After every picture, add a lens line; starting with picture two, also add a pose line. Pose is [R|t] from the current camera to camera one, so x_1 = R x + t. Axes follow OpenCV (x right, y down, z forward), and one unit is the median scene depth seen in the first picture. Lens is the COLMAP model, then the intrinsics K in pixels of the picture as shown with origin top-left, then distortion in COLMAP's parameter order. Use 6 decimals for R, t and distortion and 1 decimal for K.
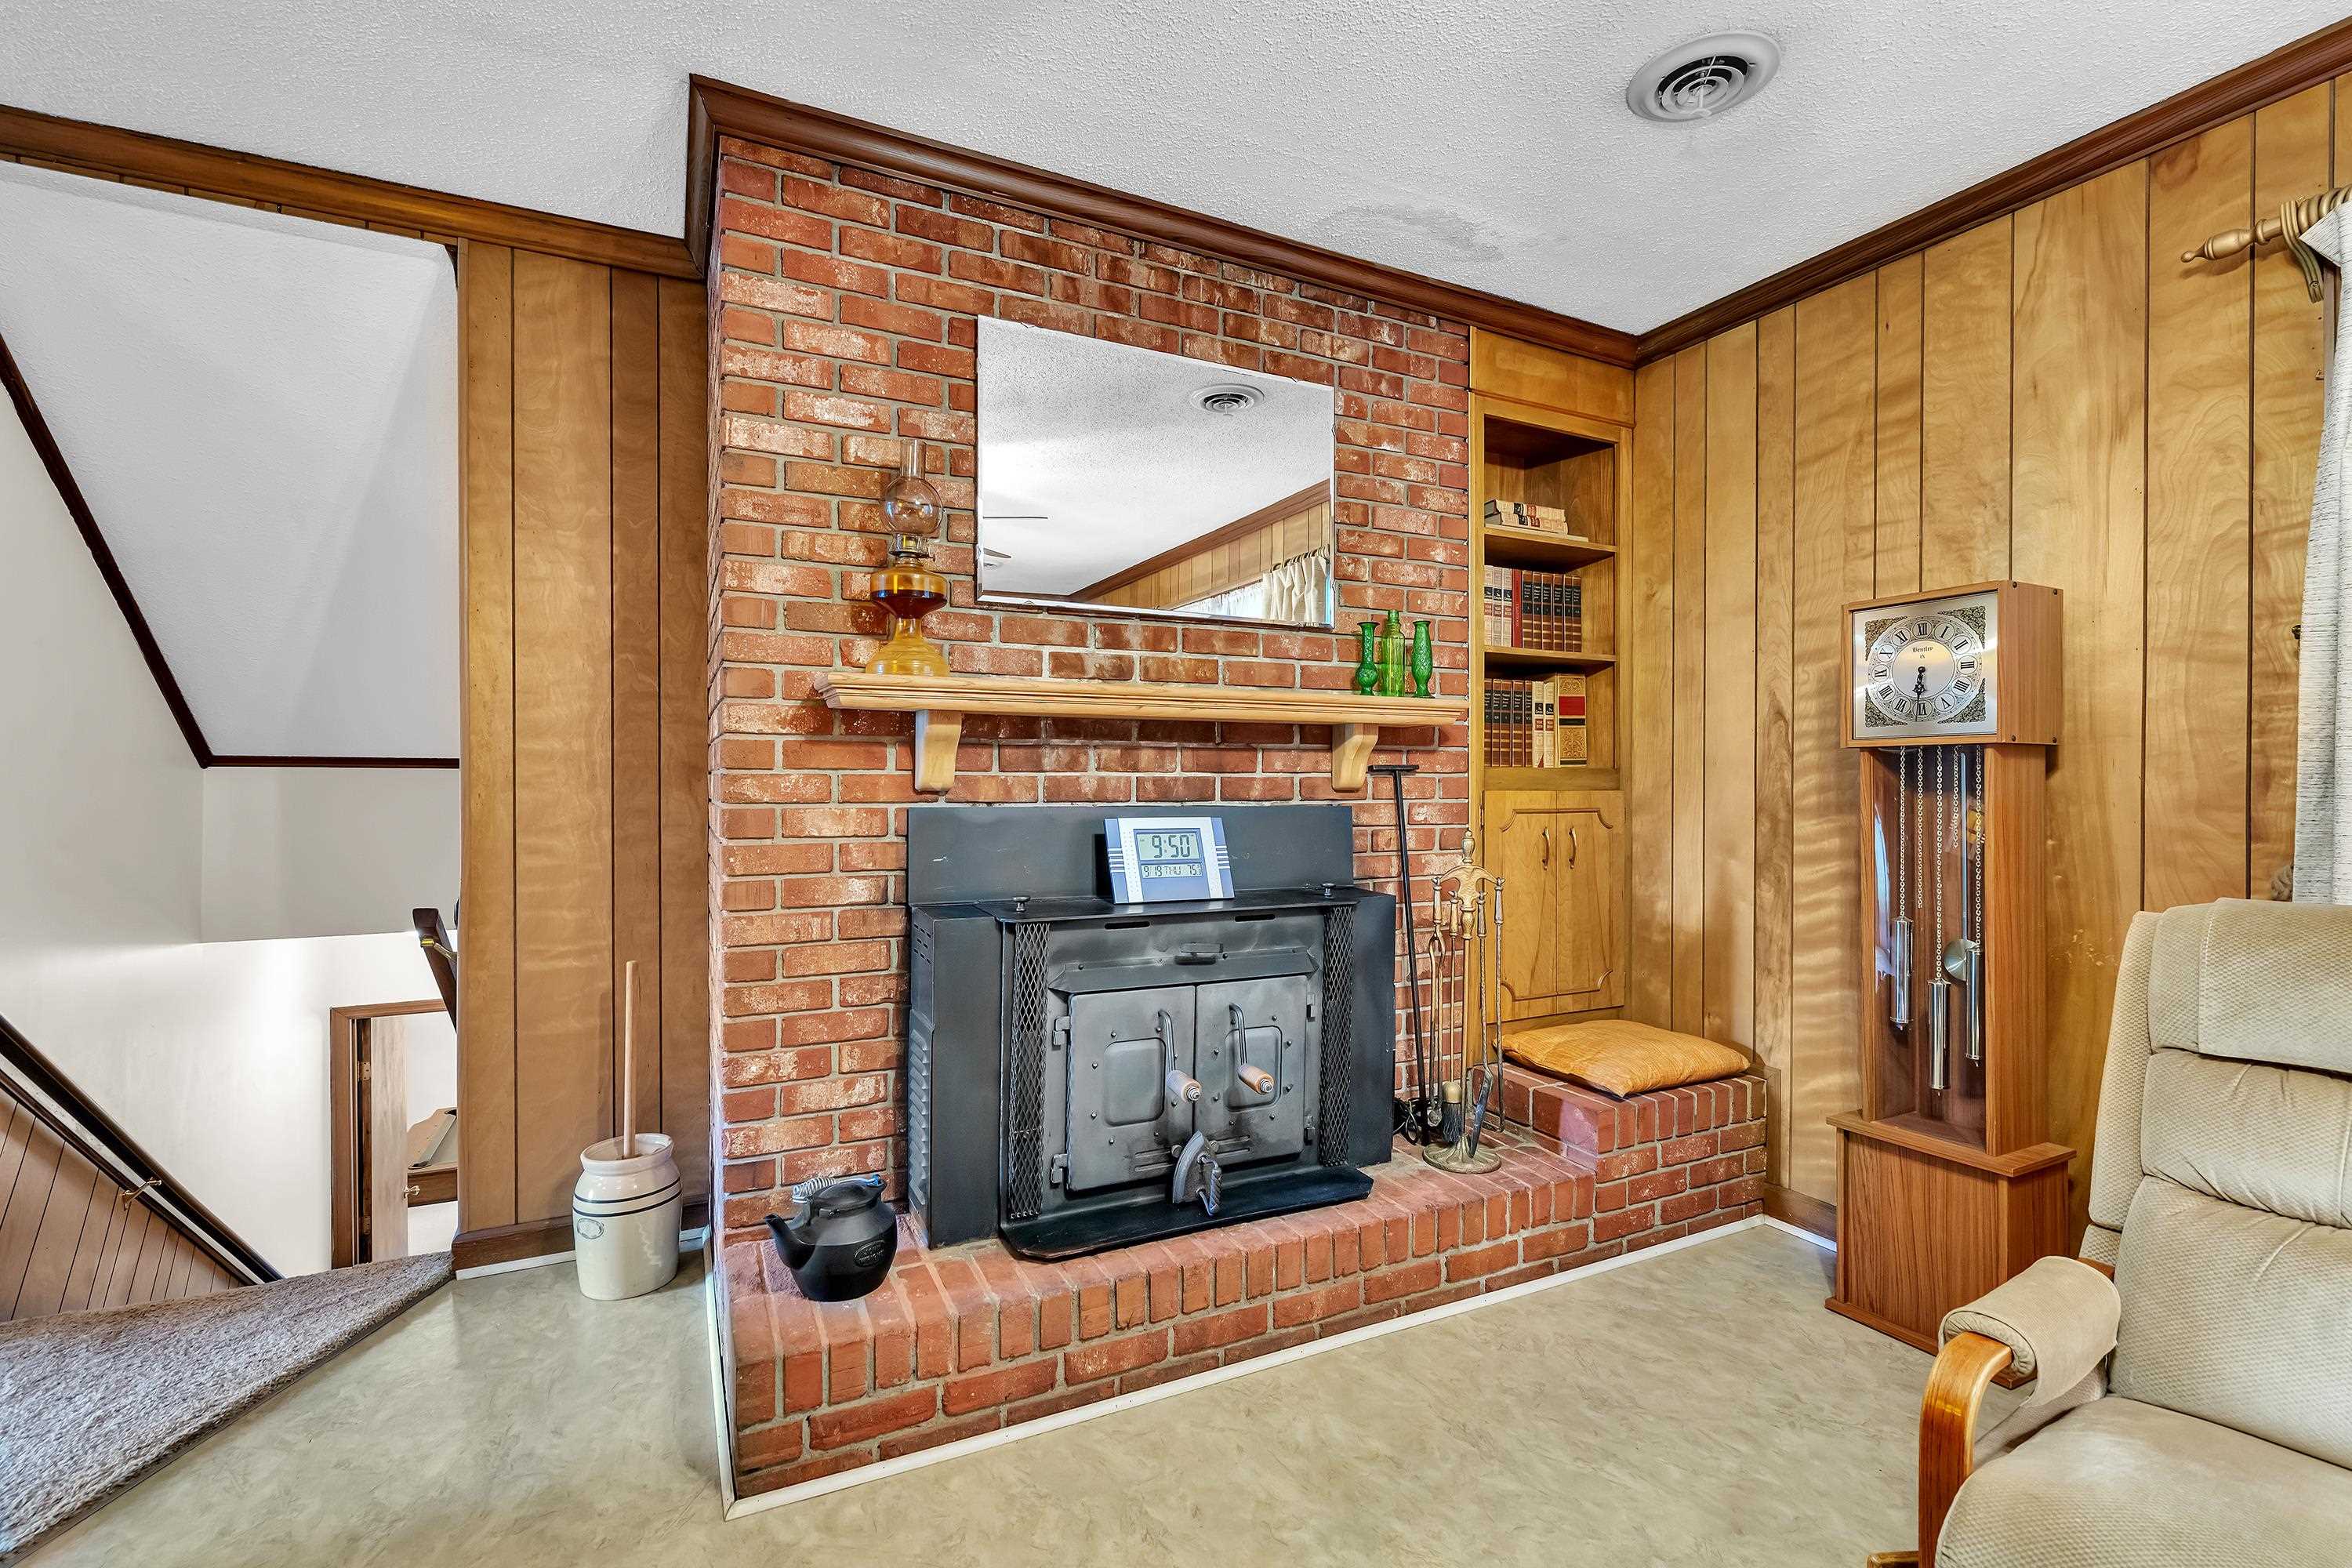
lens RADIAL K [[1051.4, 0, 1178.6], [0, 1051.4, 784.6], [0, 0, 1]] dist [-0.002354, 0.000164]
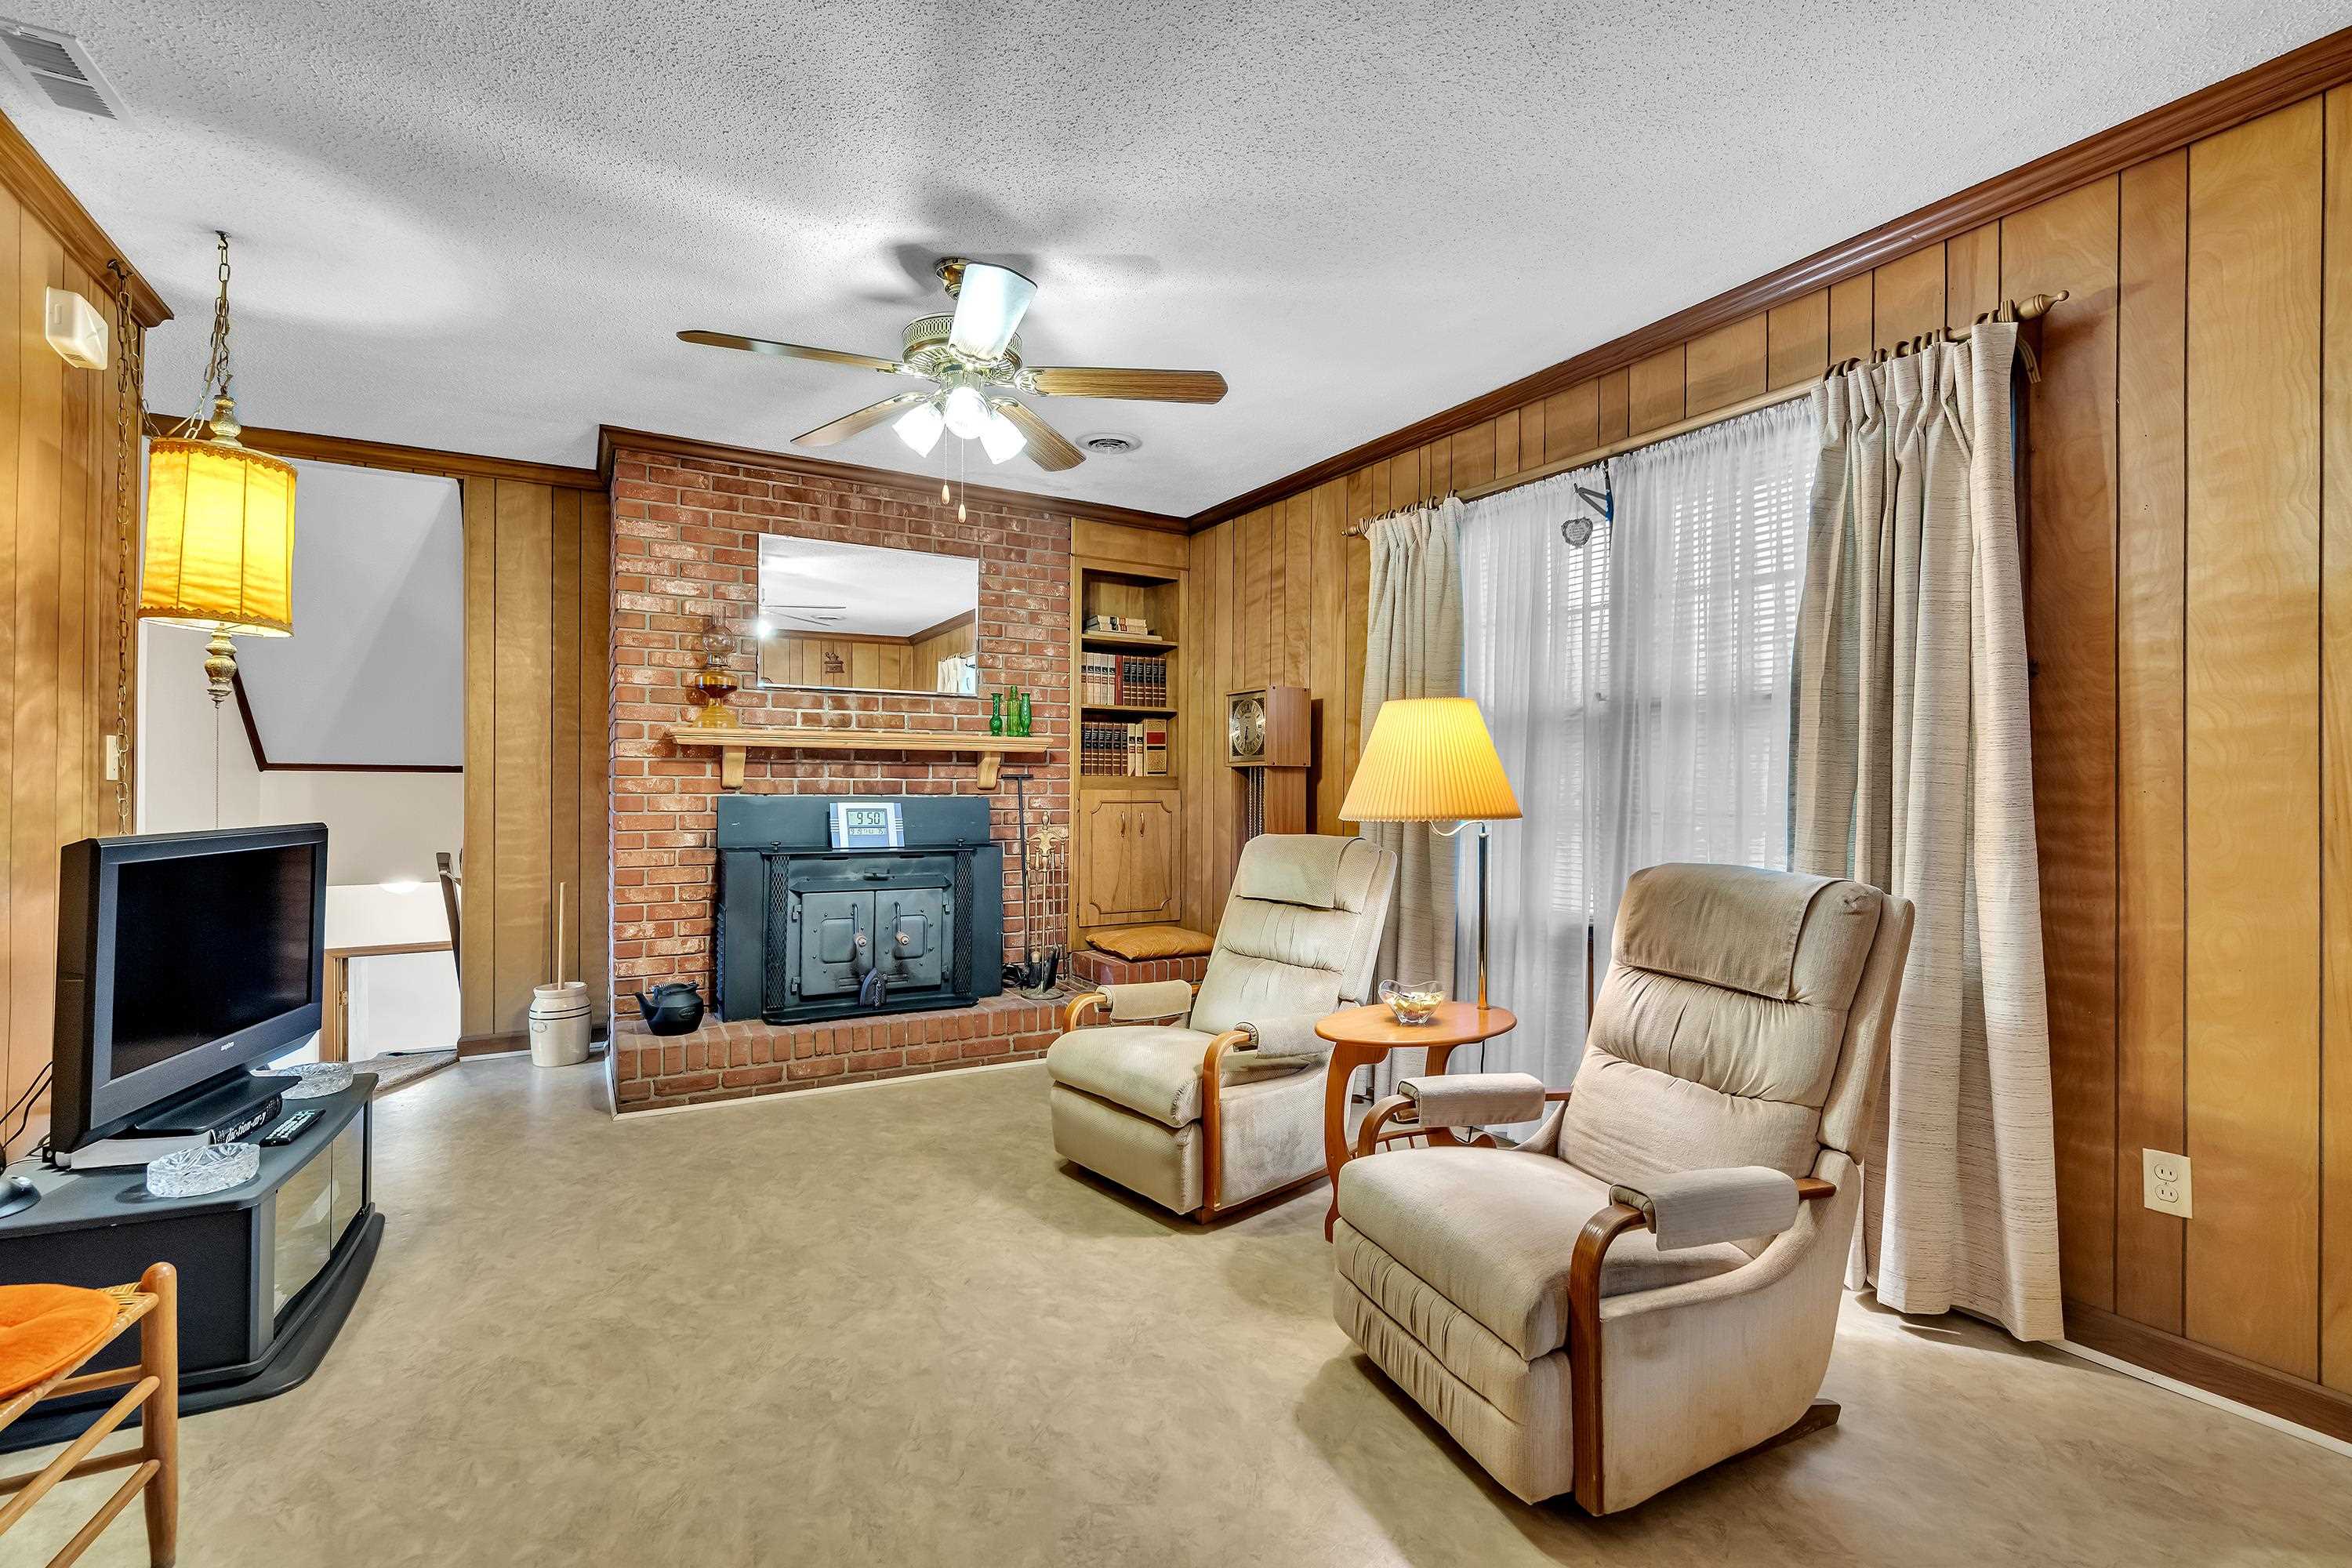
lens RADIAL K [[1058.7, 0, 1176.0], [0, 1058.7, 784.0], [0, 0, 1]] dist [-0.002111, 0.000290]
pose [[0.997786, 0.004419, 0.066357, 0.404801], [-0.004170, 0.999984, -0.003891, 0.003663], [-0.066373, 0.003605, 0.997788, -0.878210]]
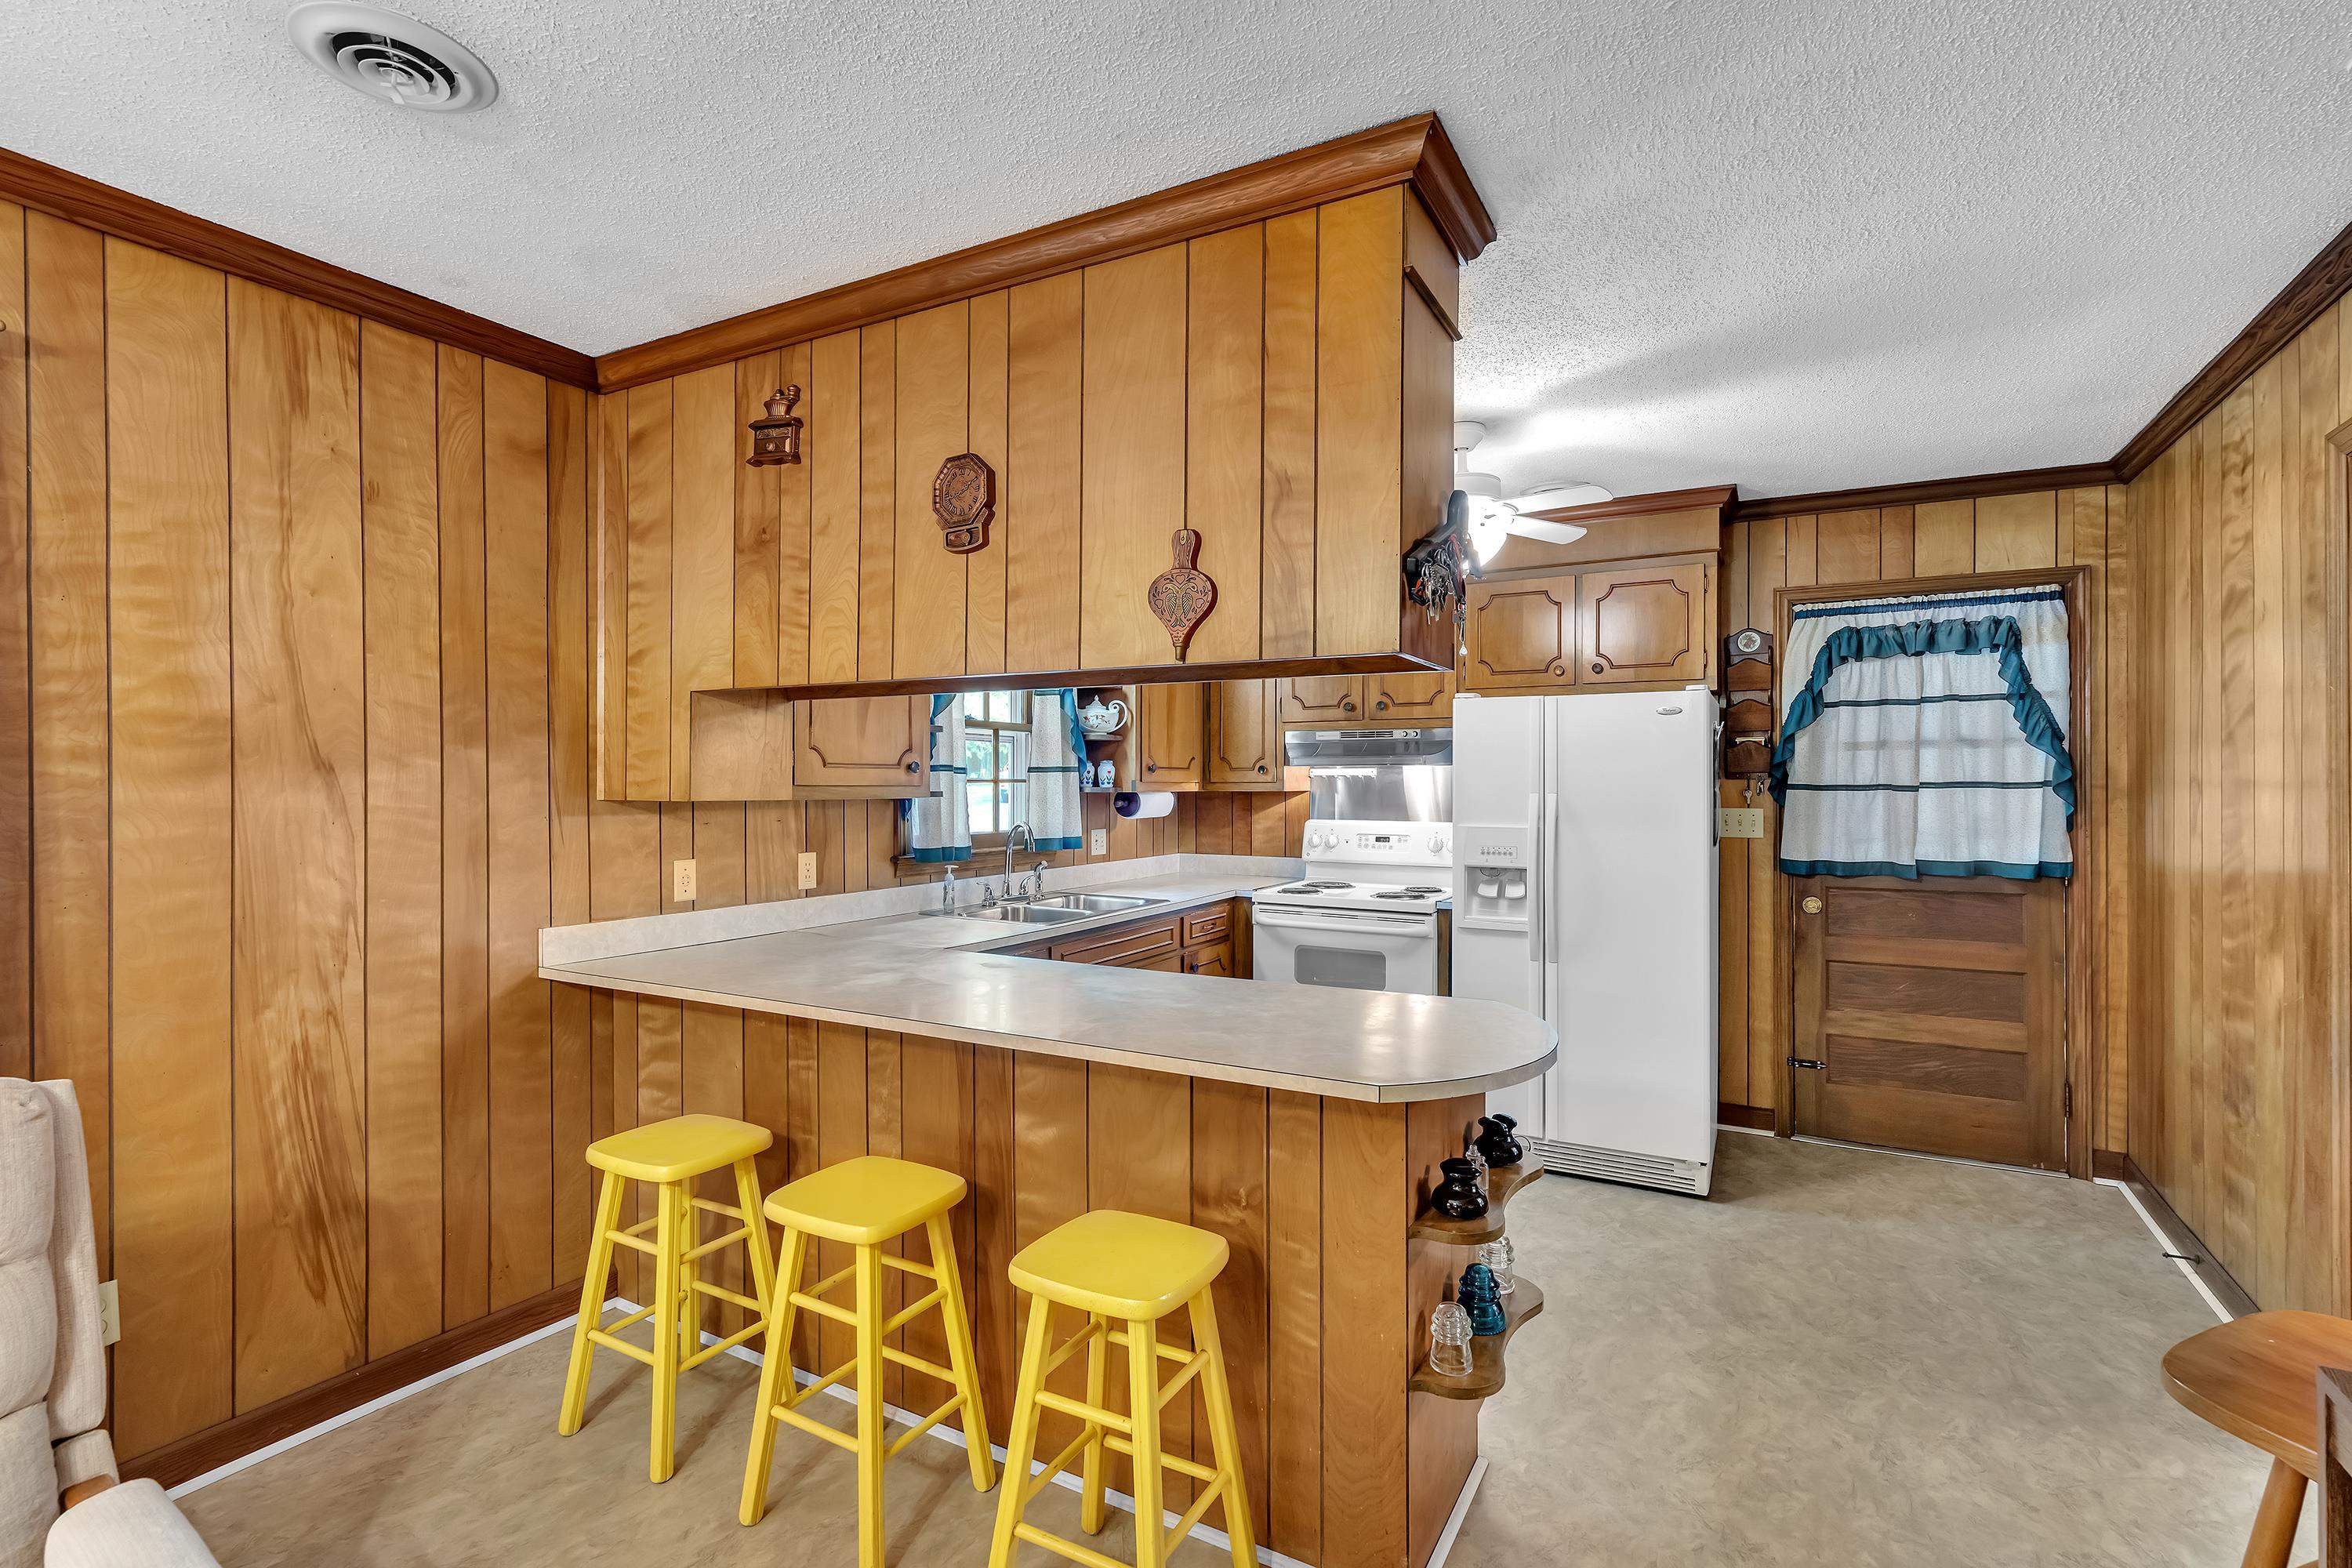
lens RADIAL K [[1080.5, 0, 1176.0], [0, 1080.5, 784.0], [0, 0, 1]] dist [-0.000950, 0.000117]
pose [[-0.559349, 0.000262, 0.828932, 0.109433], [0.003618, 0.999991, 0.002125, -0.090067], [-0.828924, 0.004187, -0.559345, -0.299179]]
